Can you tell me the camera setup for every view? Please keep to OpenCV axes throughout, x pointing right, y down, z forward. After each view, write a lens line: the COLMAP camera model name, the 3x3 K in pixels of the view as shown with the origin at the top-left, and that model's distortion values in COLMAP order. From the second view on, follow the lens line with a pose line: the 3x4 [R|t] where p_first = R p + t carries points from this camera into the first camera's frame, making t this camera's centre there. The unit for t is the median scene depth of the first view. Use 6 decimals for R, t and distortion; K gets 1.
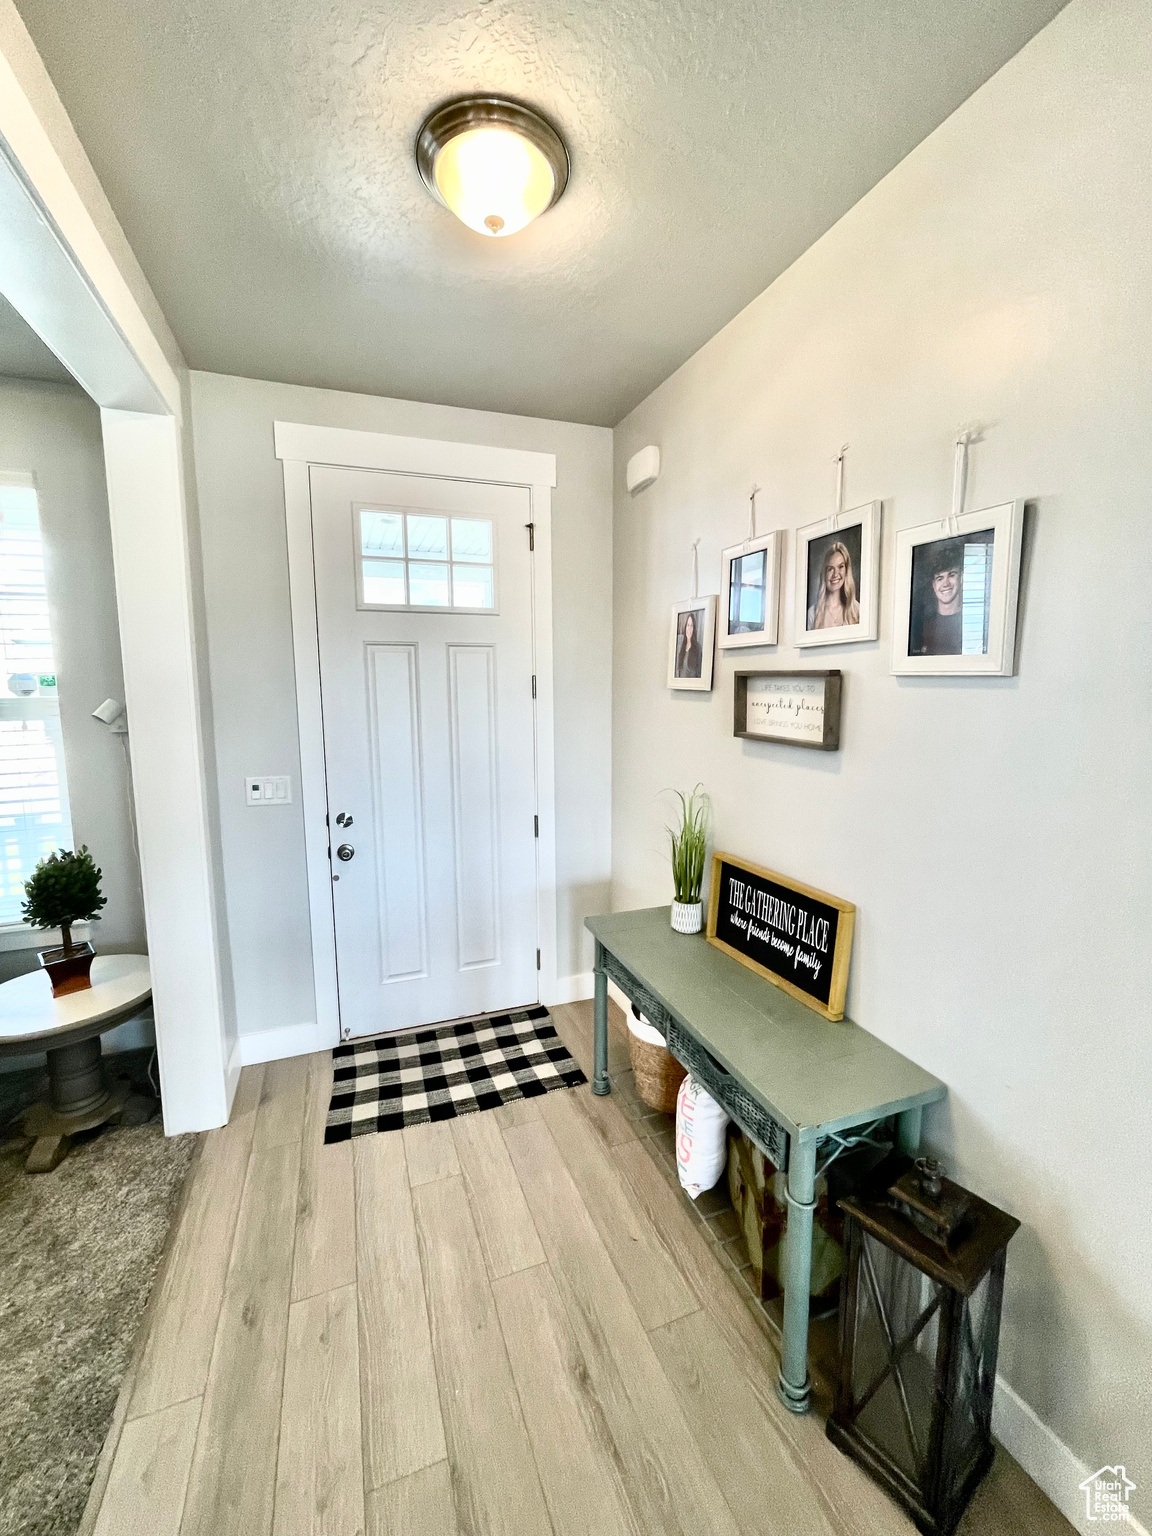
lens RADIAL K [[616.5, 0, 576.9], [0, 616.5, 757.4], [0, 0, 1]] dist [-0.000274, 0.000608]
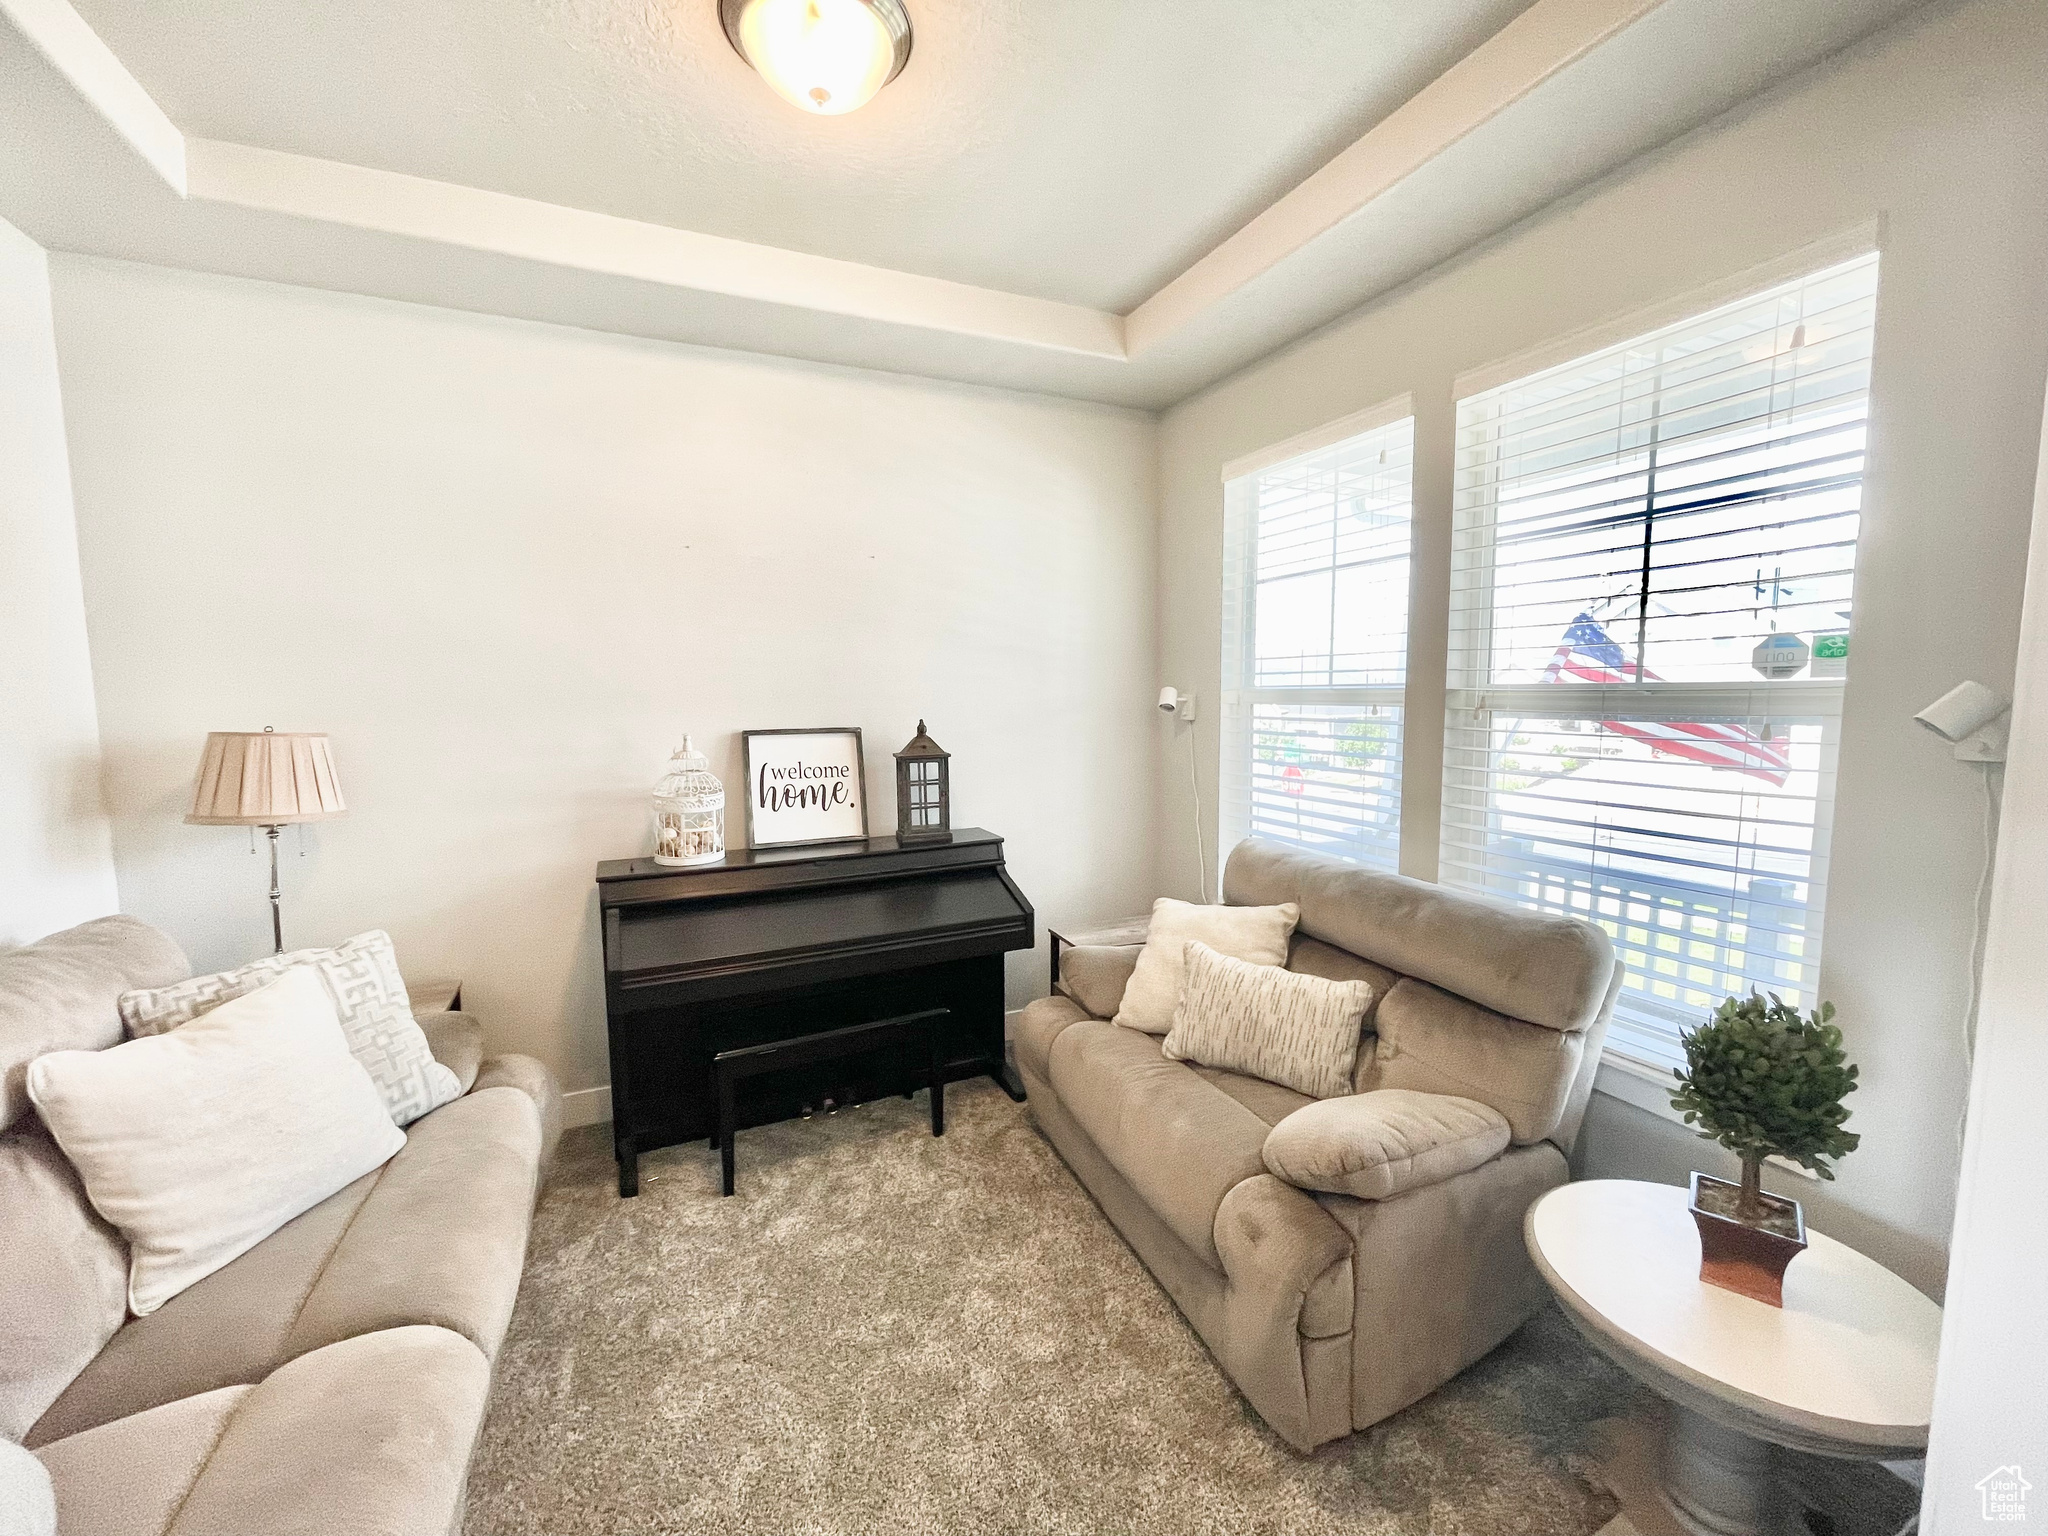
lens RADIAL K [[822.0, 0, 1014.7], [0, 822.0, 767.3], [0, 0, 1]] dist [-0.000274, 0.000608]
pose [[0.058941, 0.101927, -0.993044, -0.251588], [-0.107333, 0.989654, 0.095208, -0.021689], [0.992474, 0.100975, 0.069271, 0.346508]]
